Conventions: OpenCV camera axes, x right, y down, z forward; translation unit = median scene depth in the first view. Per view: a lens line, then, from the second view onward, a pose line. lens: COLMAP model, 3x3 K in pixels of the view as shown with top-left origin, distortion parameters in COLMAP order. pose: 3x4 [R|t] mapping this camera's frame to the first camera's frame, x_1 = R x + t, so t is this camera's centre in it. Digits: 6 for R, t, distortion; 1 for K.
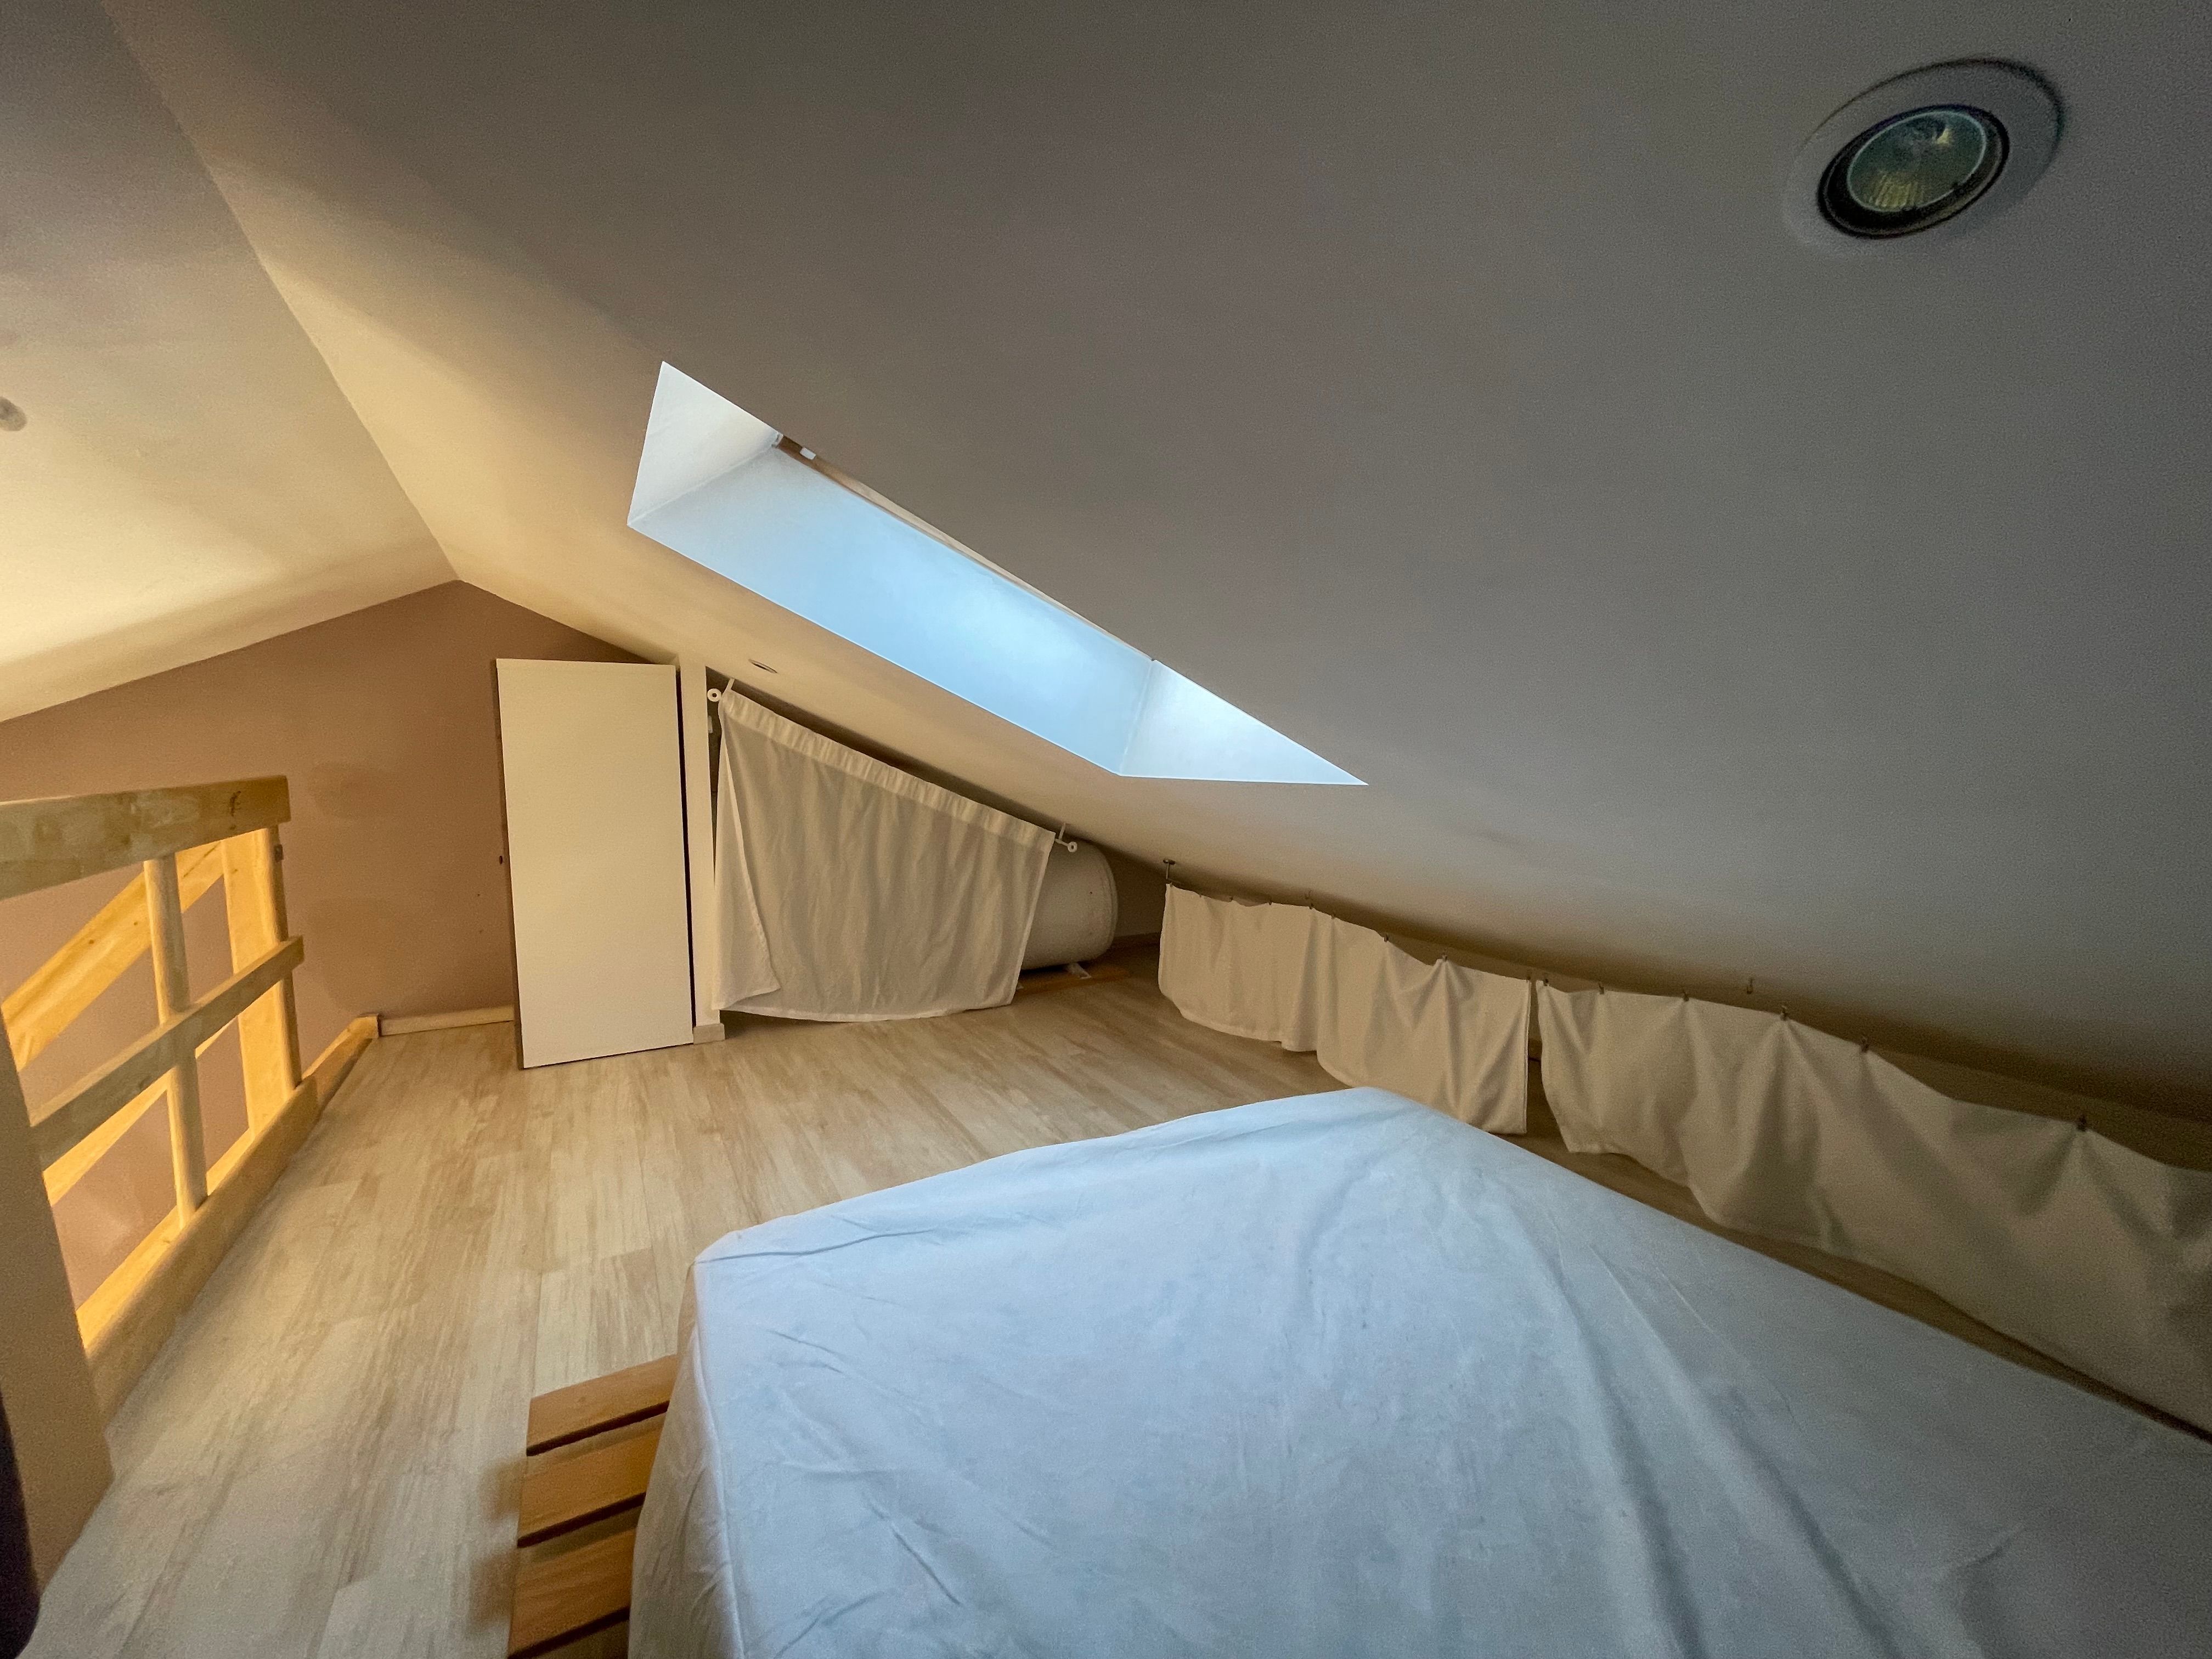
lens RADIAL K [[892.2, 0, 1092.3], [0, 892.2, 826.4], [0, 0, 1]] dist [0.001107, 0.000273]
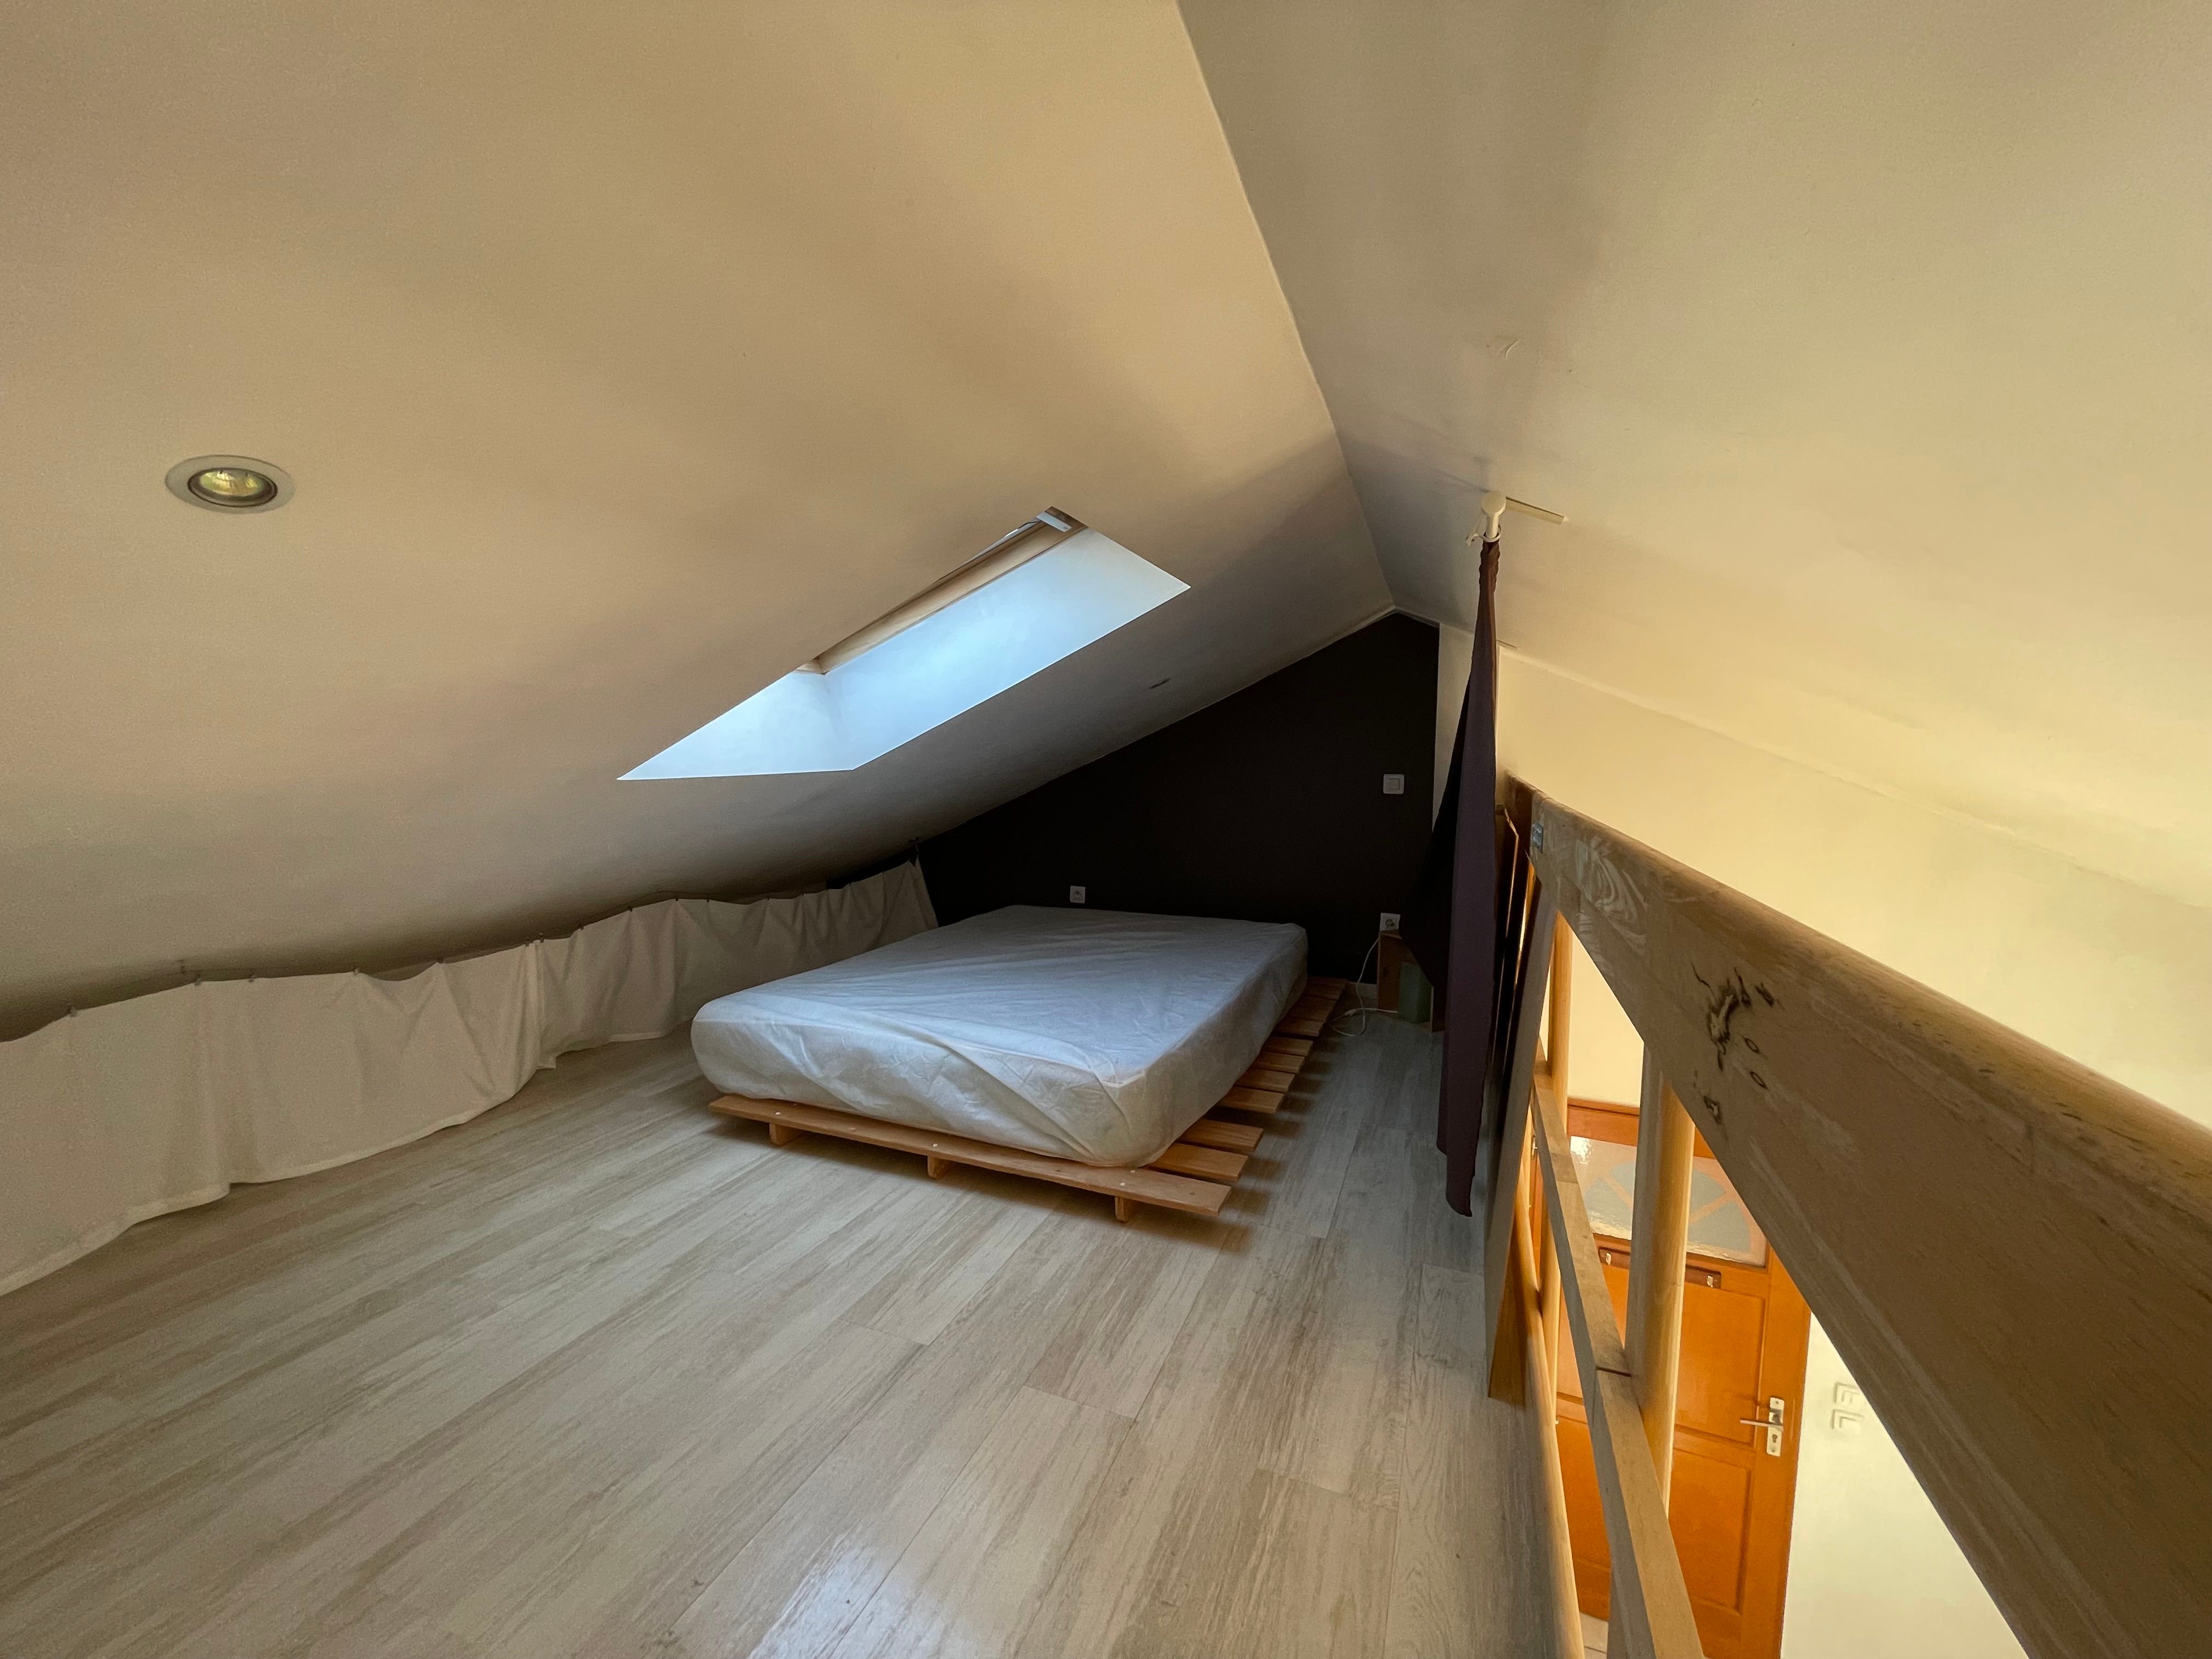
lens RADIAL K [[892.2, 0, 1100.1], [0, 892.2, 828.6], [0, 0, 1]] dist [0.001107, 0.000273]
pose [[-0.609515, -0.074119, 0.789302, -1.218942], [0.067638, 0.987128, 0.144928, -0.136224], [-0.789884, 0.141723, -0.596656, 1.464453]]
